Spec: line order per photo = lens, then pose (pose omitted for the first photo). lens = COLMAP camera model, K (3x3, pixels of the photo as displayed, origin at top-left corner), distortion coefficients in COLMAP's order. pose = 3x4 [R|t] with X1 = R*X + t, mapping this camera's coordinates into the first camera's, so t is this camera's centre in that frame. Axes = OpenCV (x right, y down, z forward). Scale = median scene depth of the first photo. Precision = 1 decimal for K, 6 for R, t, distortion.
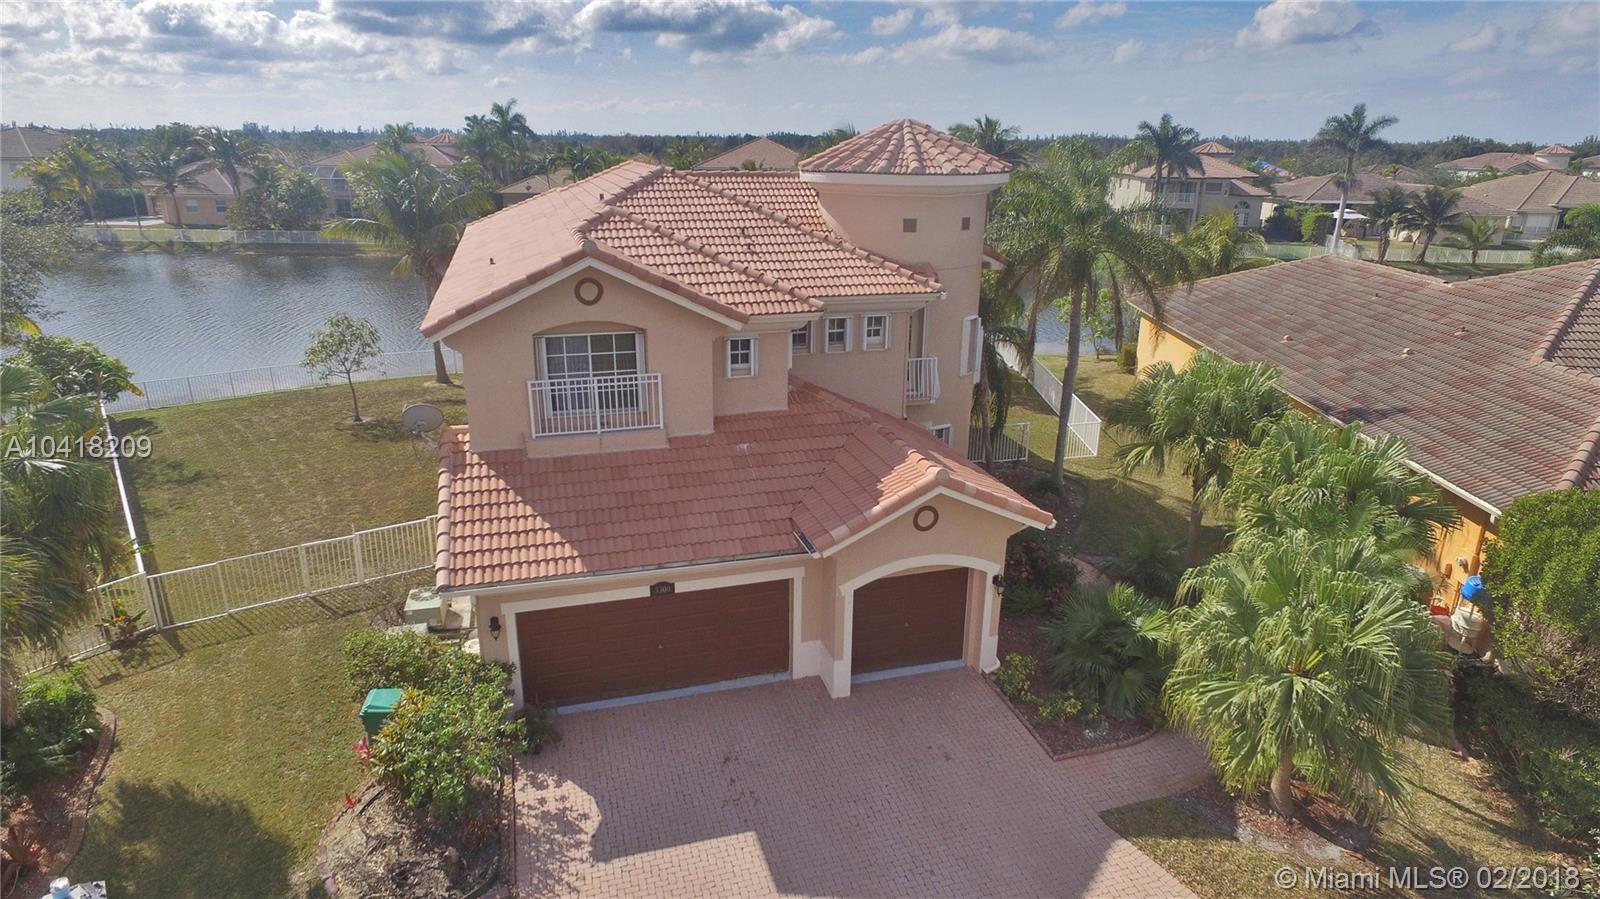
lens RADIAL K [[910.1, 0, 800.4], [0, 910.1, 444.5], [0, 0, 1]] dist [-0.001212, 0.005418]
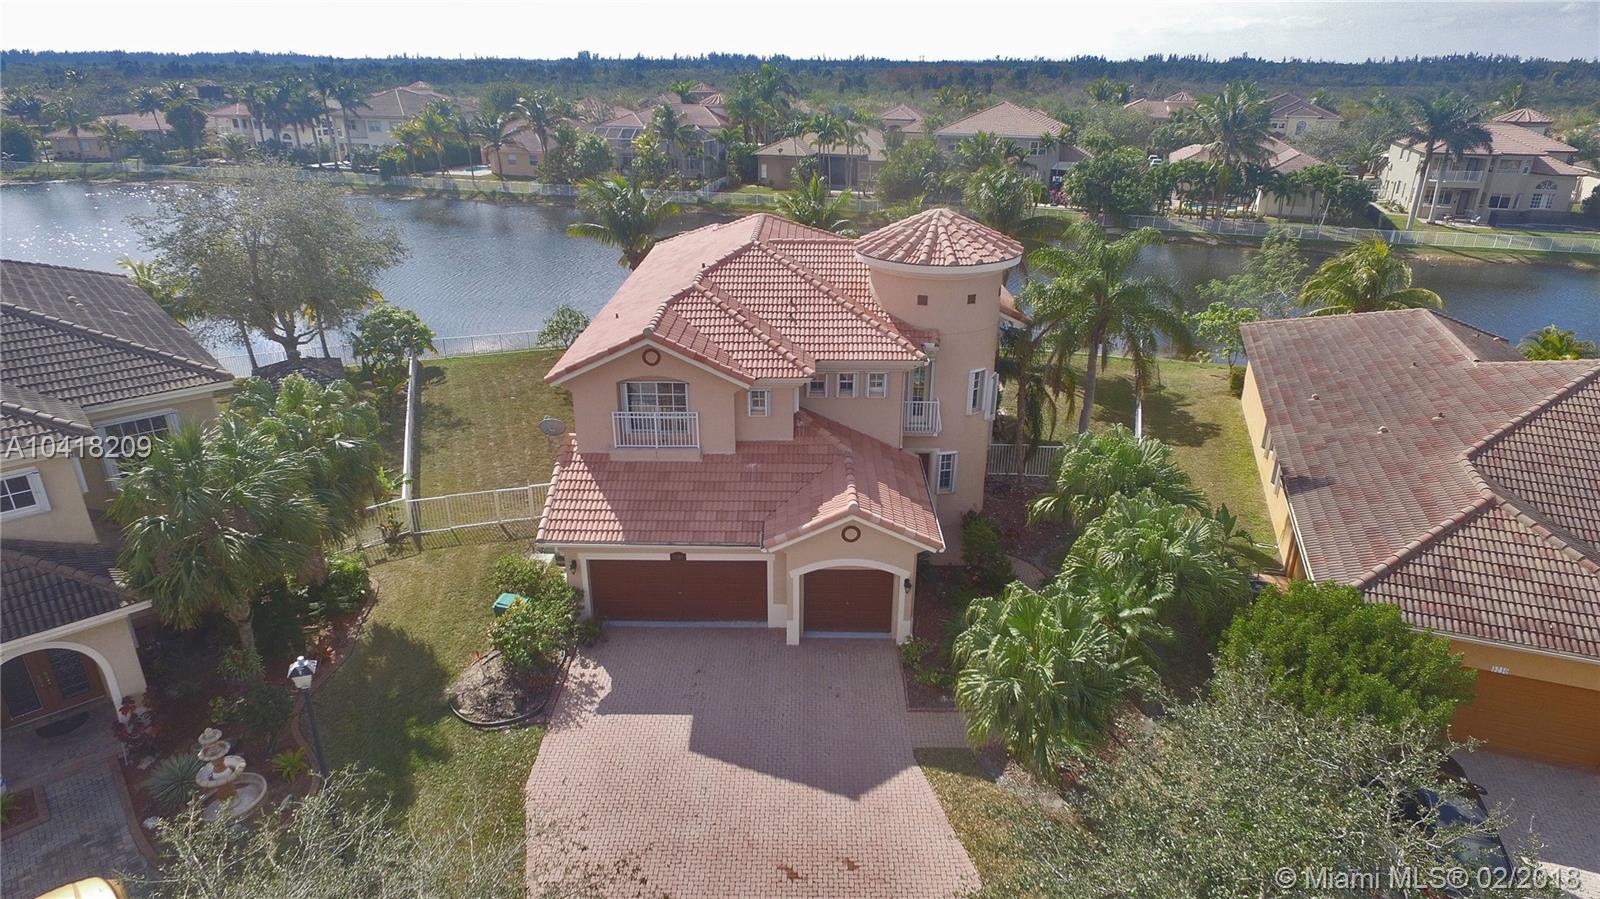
lens RADIAL K [[910.1, 0, 814.9], [0, 910.1, 442.5], [0, 0, 1]] dist [-0.001212, 0.005418]
pose [[0.958214, 0.107184, -0.265210, 0.428889], [-0.087875, 0.992612, 0.083667, -0.170400], [0.272219, -0.056865, 0.960554, -0.377912]]
